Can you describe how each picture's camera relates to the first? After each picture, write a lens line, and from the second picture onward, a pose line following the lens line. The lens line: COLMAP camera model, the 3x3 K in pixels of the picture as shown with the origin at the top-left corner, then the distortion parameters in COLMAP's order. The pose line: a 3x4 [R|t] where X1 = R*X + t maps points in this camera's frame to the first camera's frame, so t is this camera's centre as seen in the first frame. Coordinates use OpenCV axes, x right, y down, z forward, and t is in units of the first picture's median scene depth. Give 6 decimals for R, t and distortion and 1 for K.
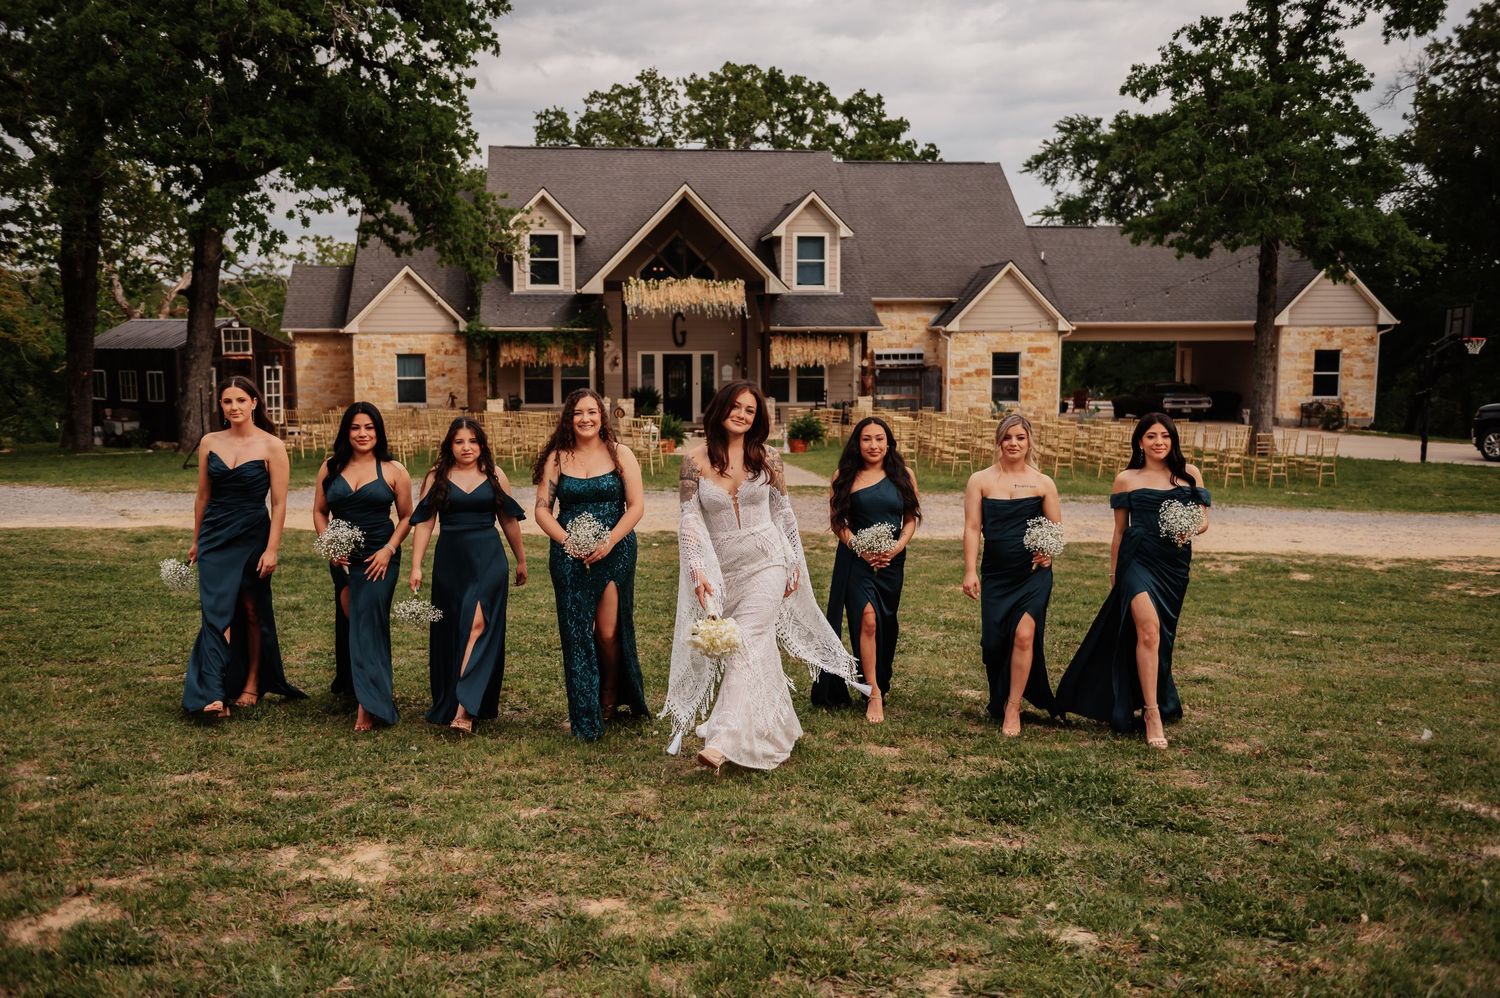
lens RADIAL K [[1555.8, 0, 750.0], [0, 1555.8, 499.0], [0, 0, 1]] dist [0.224681, 0.002567]
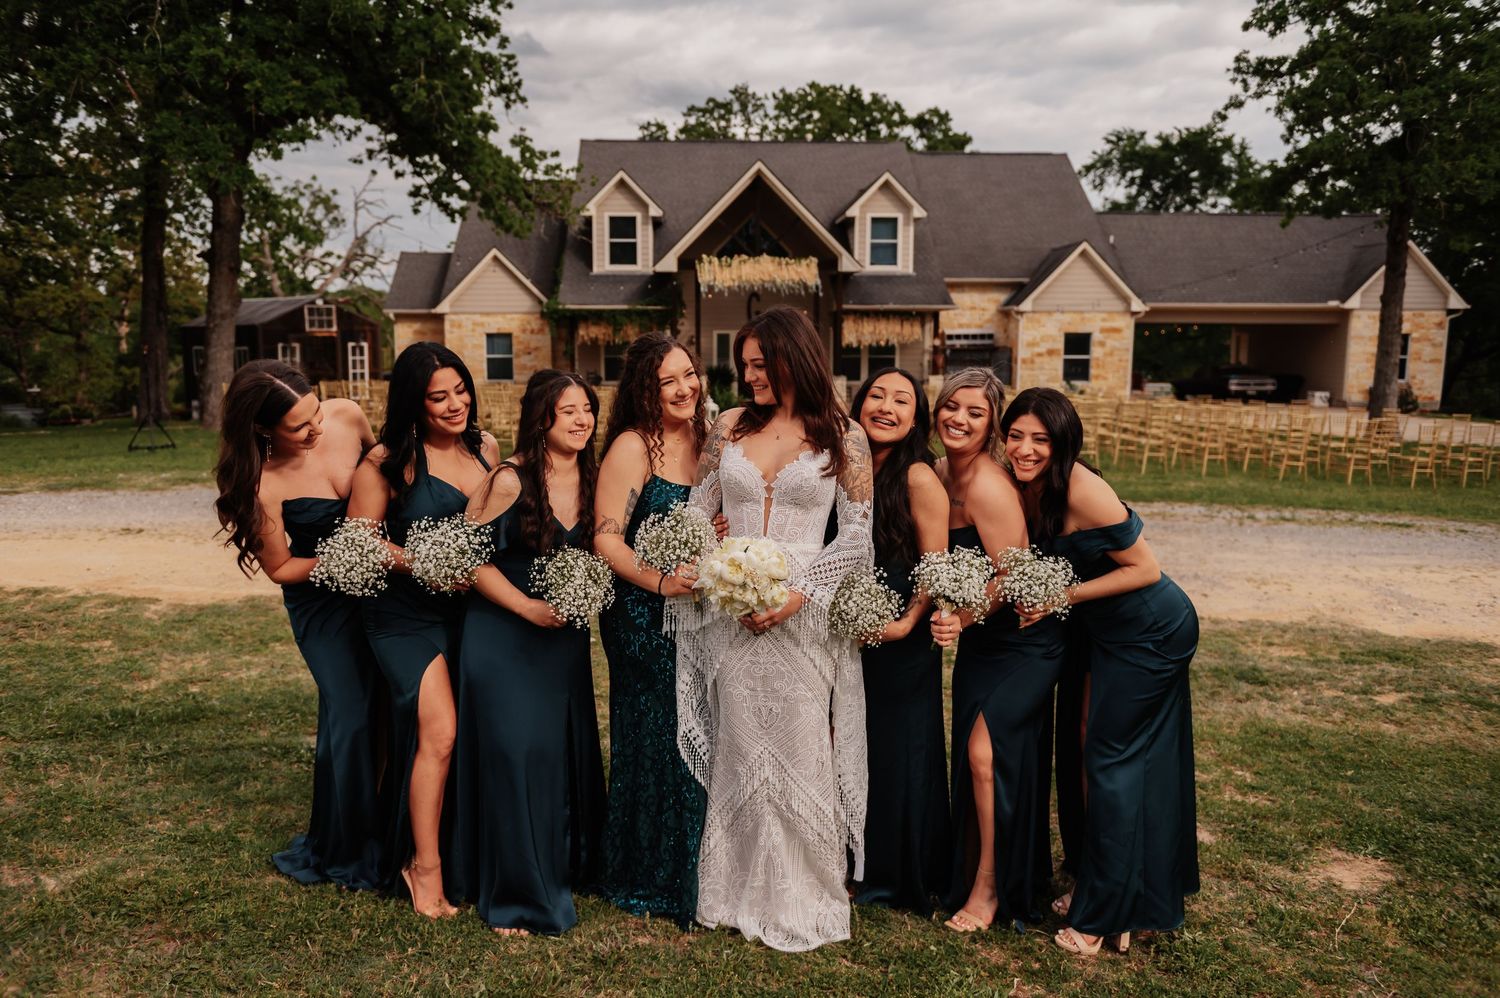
lens RADIAL K [[1130.2, 0, 750.0], [0, 1130.2, 499.0], [0, 0, 1]] dist [0.053149, -0.002107]
pose [[0.997277, 0.014033, -0.072401, 0.007807], [-0.011318, 0.999222, 0.037775, -0.012078], [0.072874, -0.036853, 0.996660, 0.254755]]
